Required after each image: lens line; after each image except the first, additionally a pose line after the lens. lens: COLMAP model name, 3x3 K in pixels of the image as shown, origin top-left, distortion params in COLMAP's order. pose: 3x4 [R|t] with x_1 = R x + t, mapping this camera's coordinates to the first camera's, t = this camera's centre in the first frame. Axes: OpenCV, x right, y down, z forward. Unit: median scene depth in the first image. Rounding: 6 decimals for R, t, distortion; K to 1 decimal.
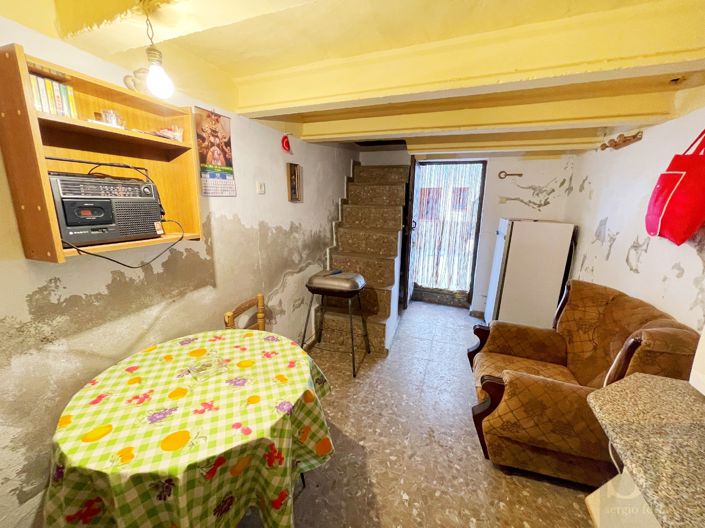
lens RADIAL K [[286.3, 0, 352.8], [0, 286.3, 262.4], [0, 0, 1]] dist [-0.002812, 0.001033]
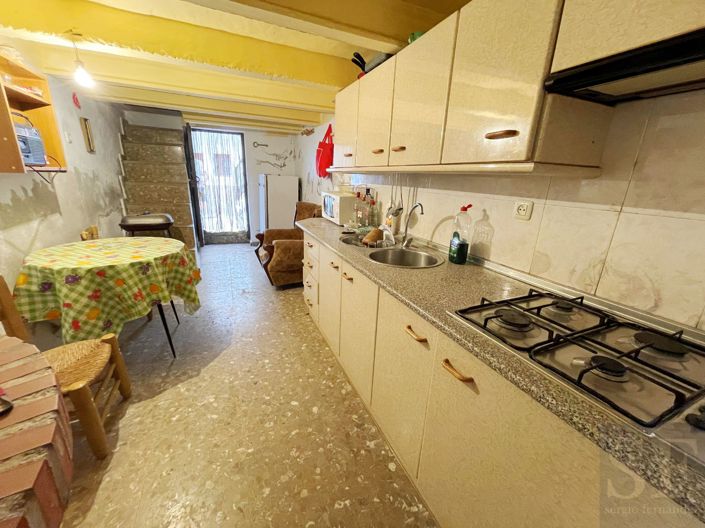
lens RADIAL K [[286.3, 0, 352.9], [0, 286.3, 263.4], [0, 0, 1]] dist [-0.002812, 0.001033]
pose [[0.713990, -0.191787, 0.673376, -0.255179], [0.123984, 0.981186, 0.147994, 0.153714], [-0.689091, -0.022178, 0.724336, -0.474697]]
